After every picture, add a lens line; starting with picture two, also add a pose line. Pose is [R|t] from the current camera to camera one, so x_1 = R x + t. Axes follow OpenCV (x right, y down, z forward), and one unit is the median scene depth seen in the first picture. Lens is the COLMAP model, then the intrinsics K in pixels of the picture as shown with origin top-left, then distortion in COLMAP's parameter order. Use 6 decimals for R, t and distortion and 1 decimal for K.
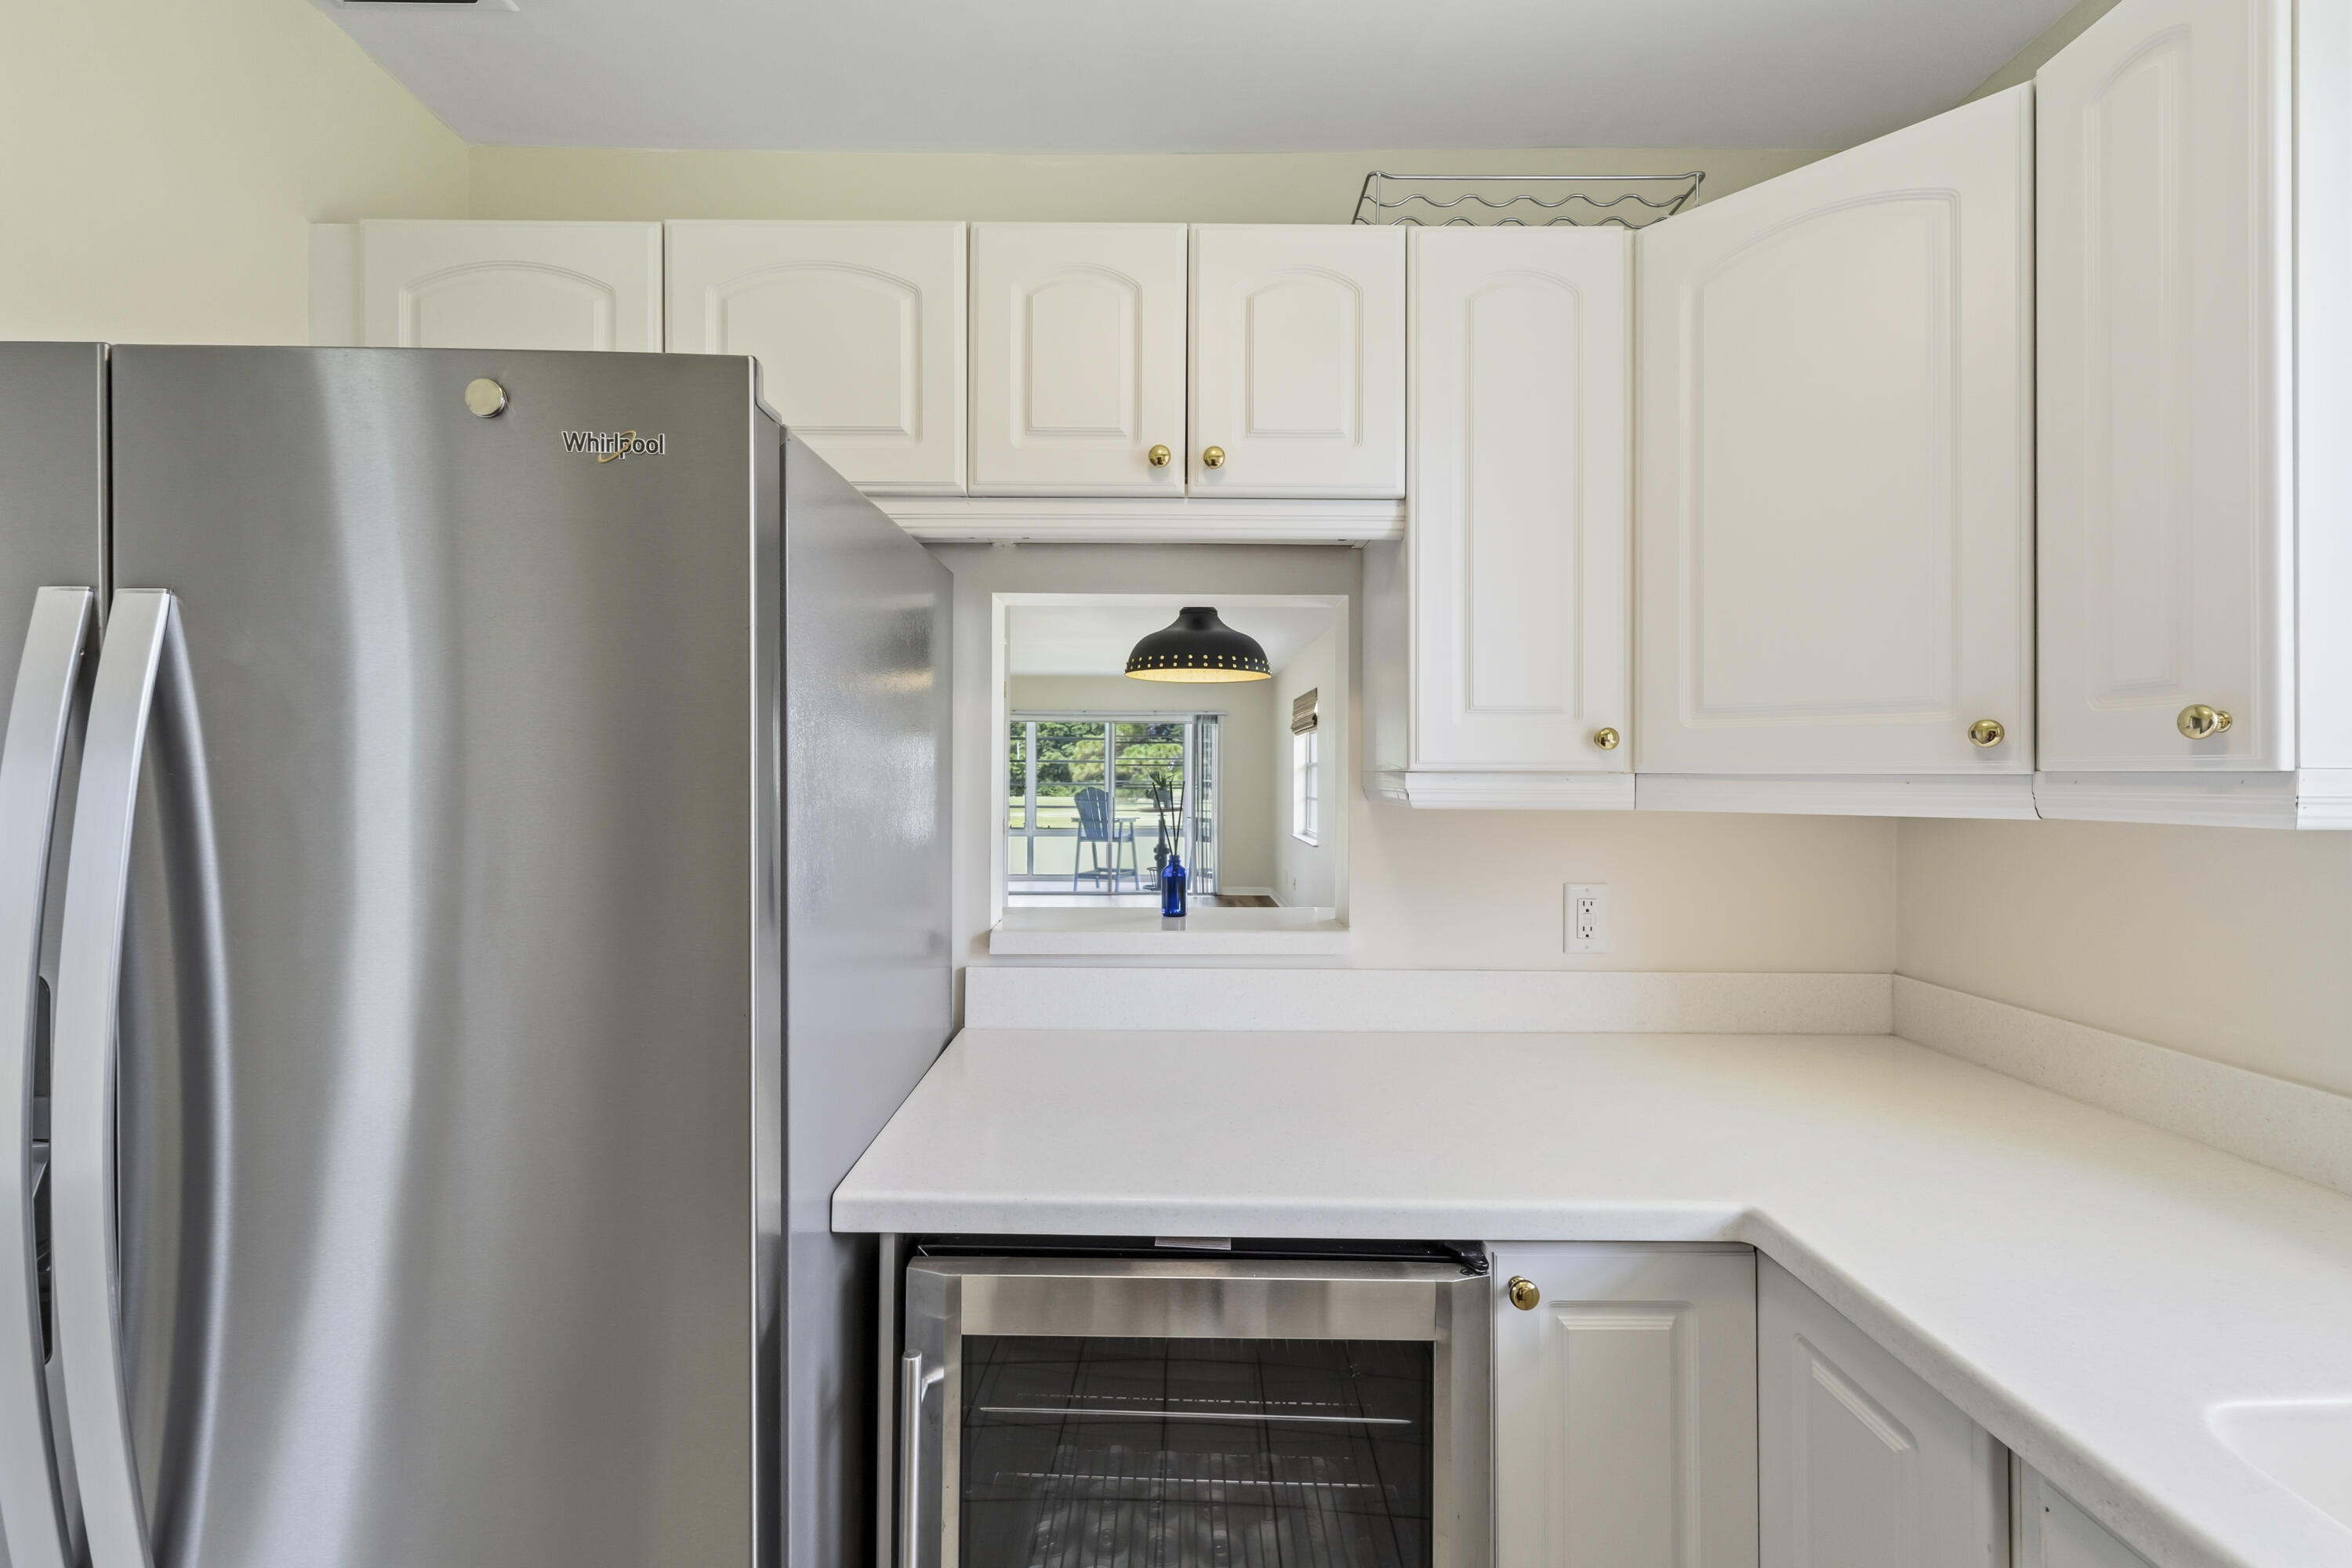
lens RADIAL K [[964.2, 0, 1165.2], [0, 964.2, 769.9], [0, 0, 1]] dist [0.000895, 0.000105]
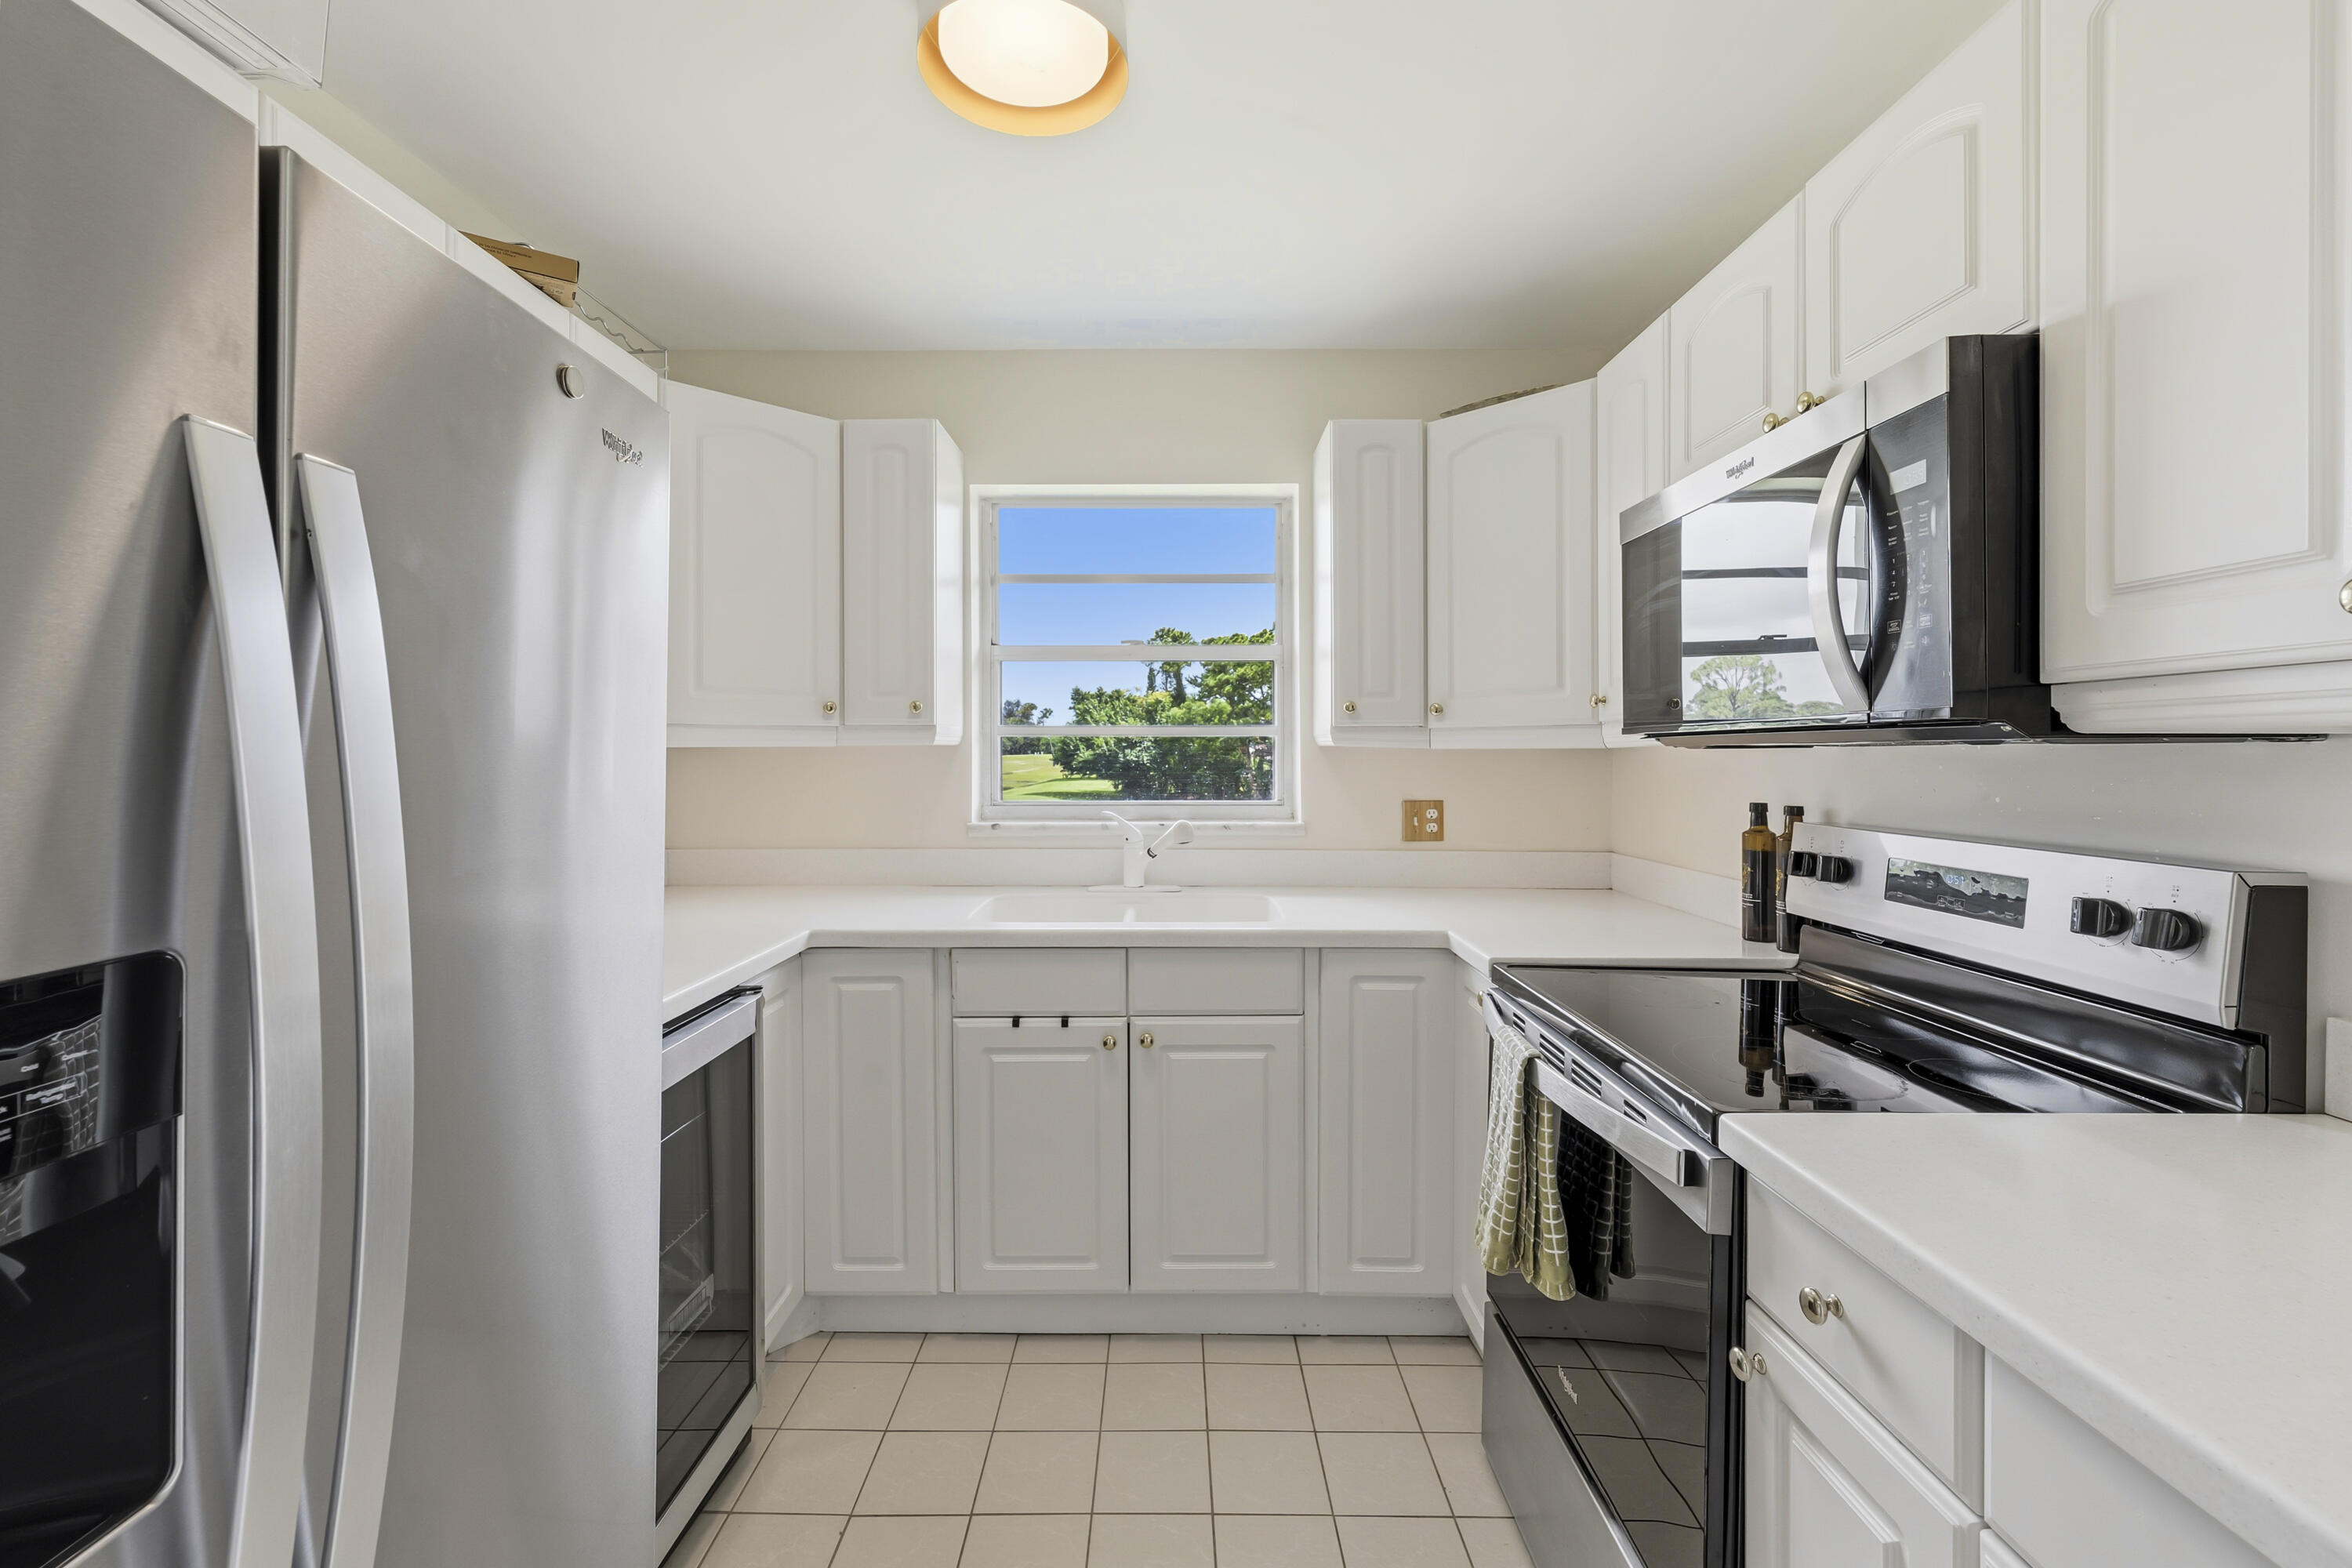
lens RADIAL K [[964.2, 0, 1165.2], [0, 964.2, 769.9], [0, 0, 1]] dist [0.000895, 0.000105]
pose [[0.012867, -0.027403, 0.999542, -1.421816], [-0.002978, 0.999619, 0.027444, 0.044702], [-0.999913, -0.003330, 0.012781, 0.200536]]
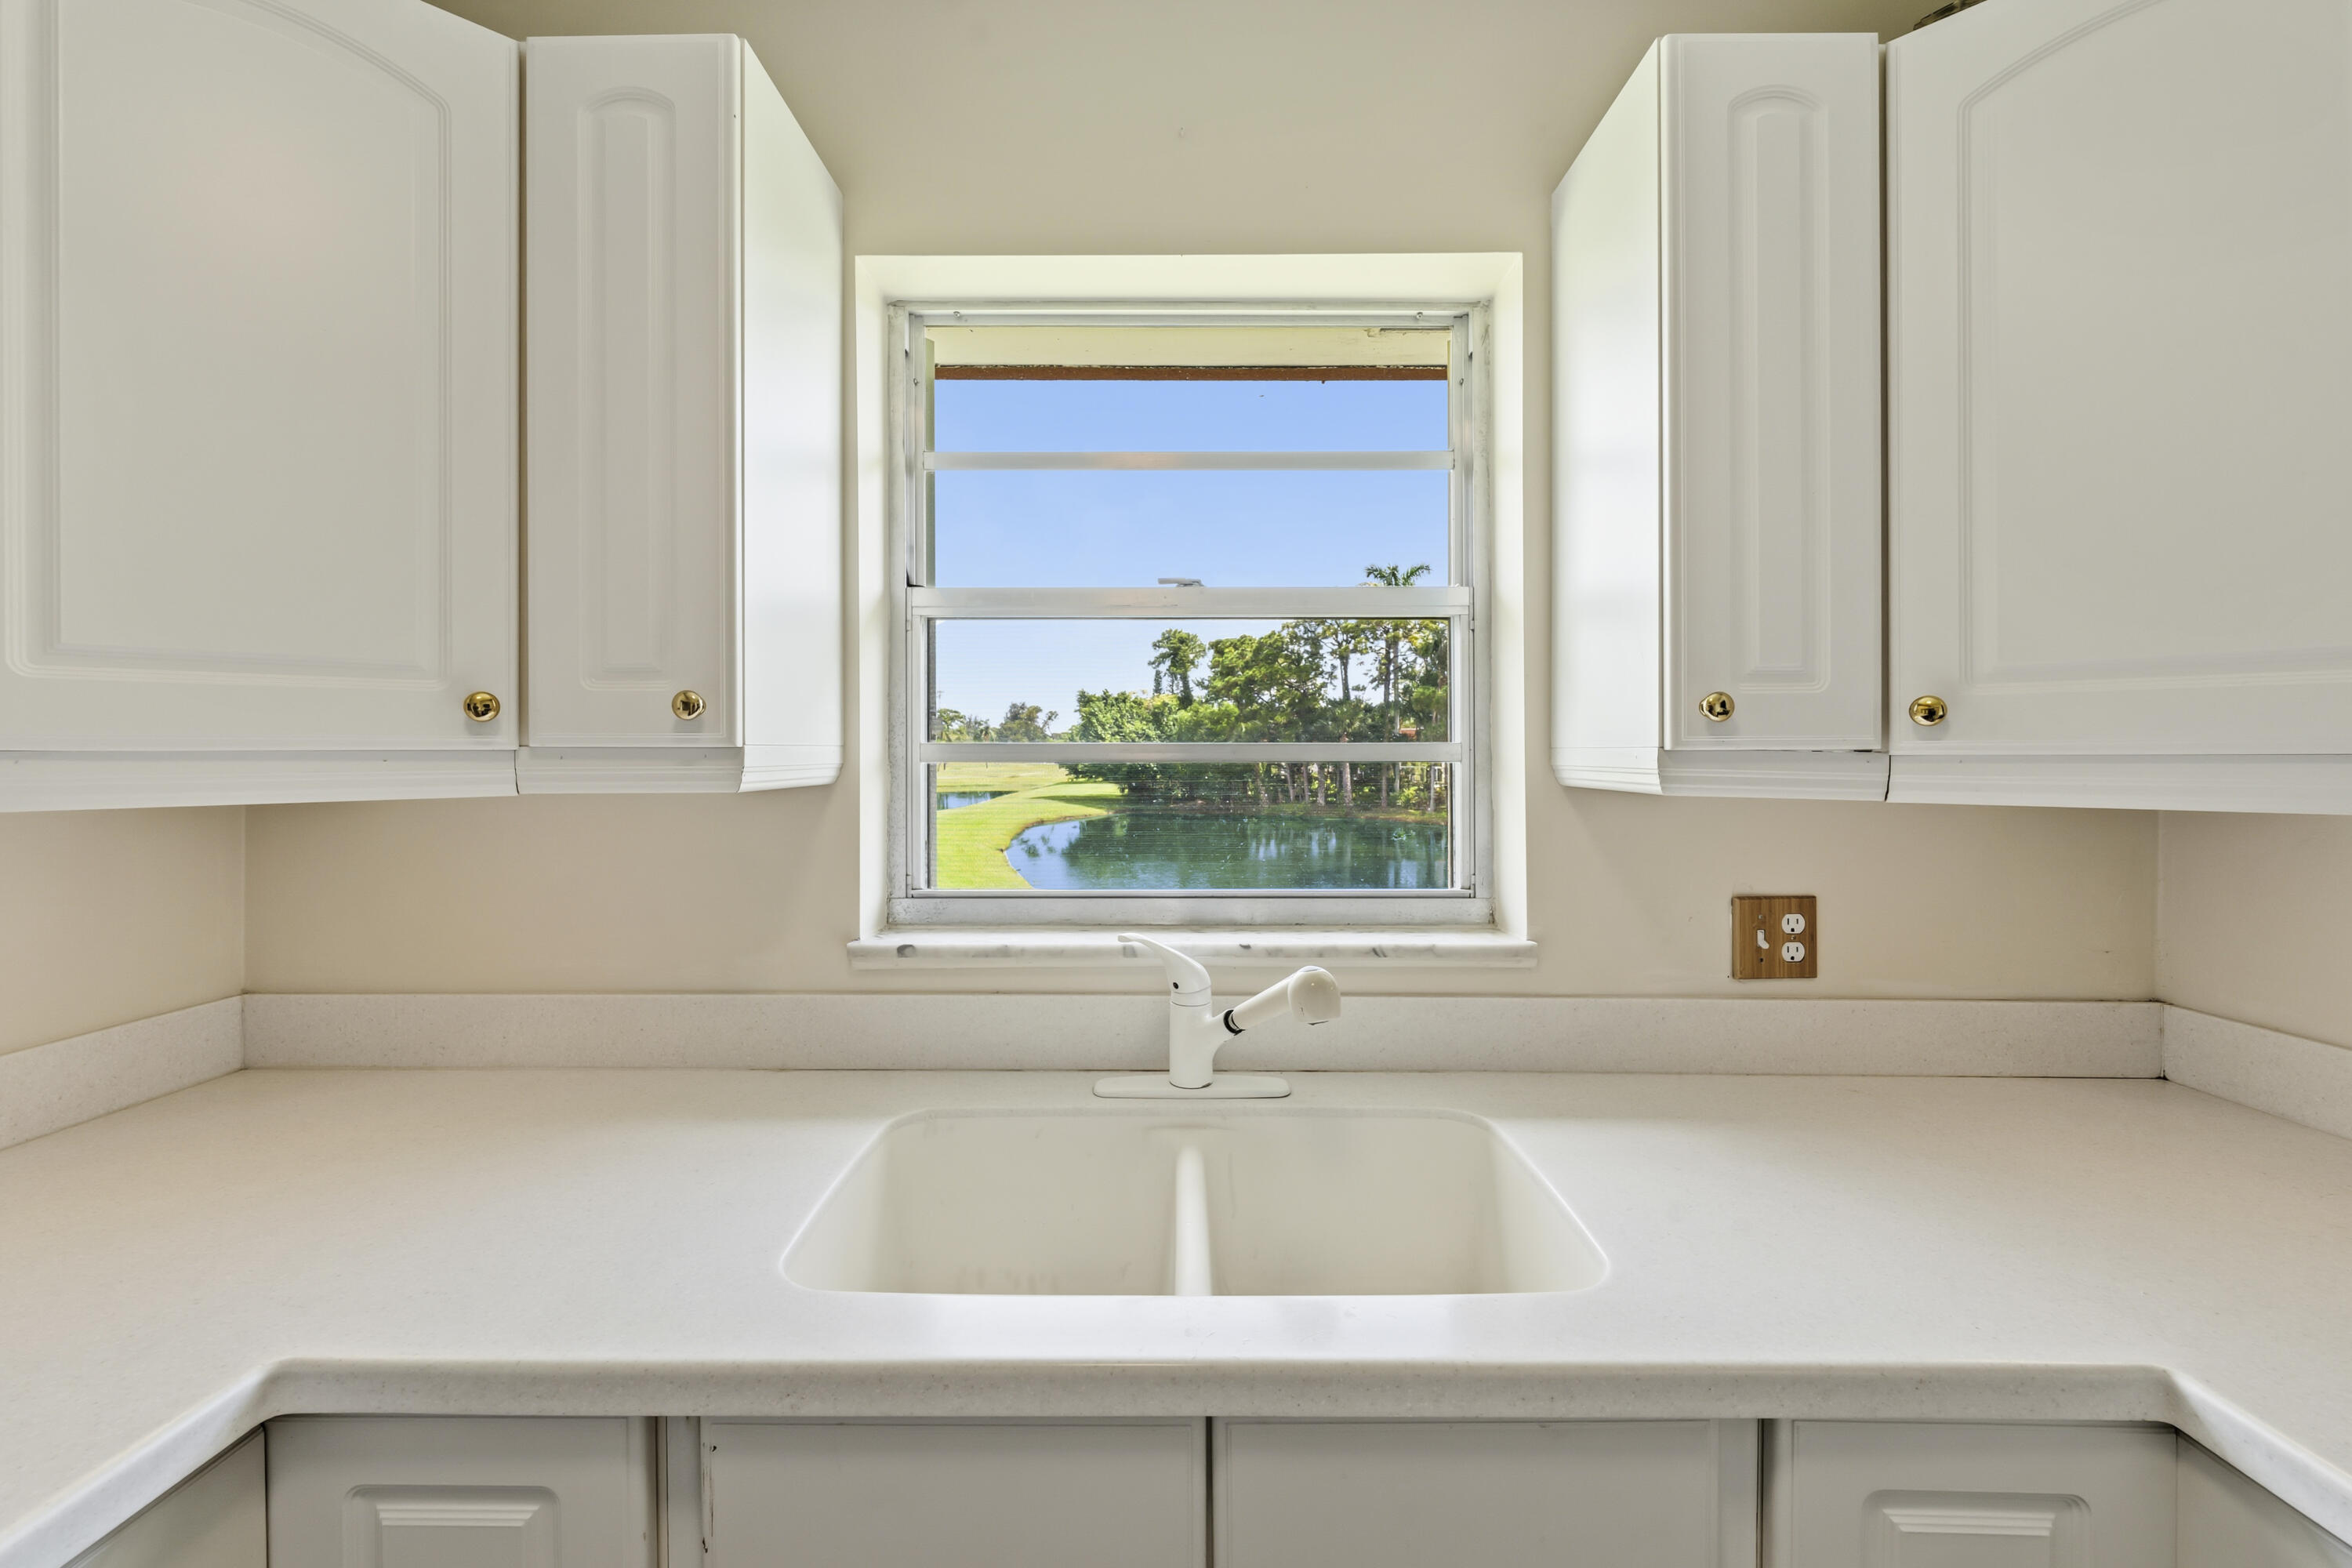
lens RADIAL K [[974.7, 0, 1171.5], [0, 974.7, 753.7], [0, 0, 1]] dist [-0.001089, -0.000131]
pose [[0.013046, -0.007246, 0.999889, -0.091530], [-0.002973, 0.999969, 0.007285, -0.000904], [-0.999910, -0.003068, 0.013024, 0.326203]]
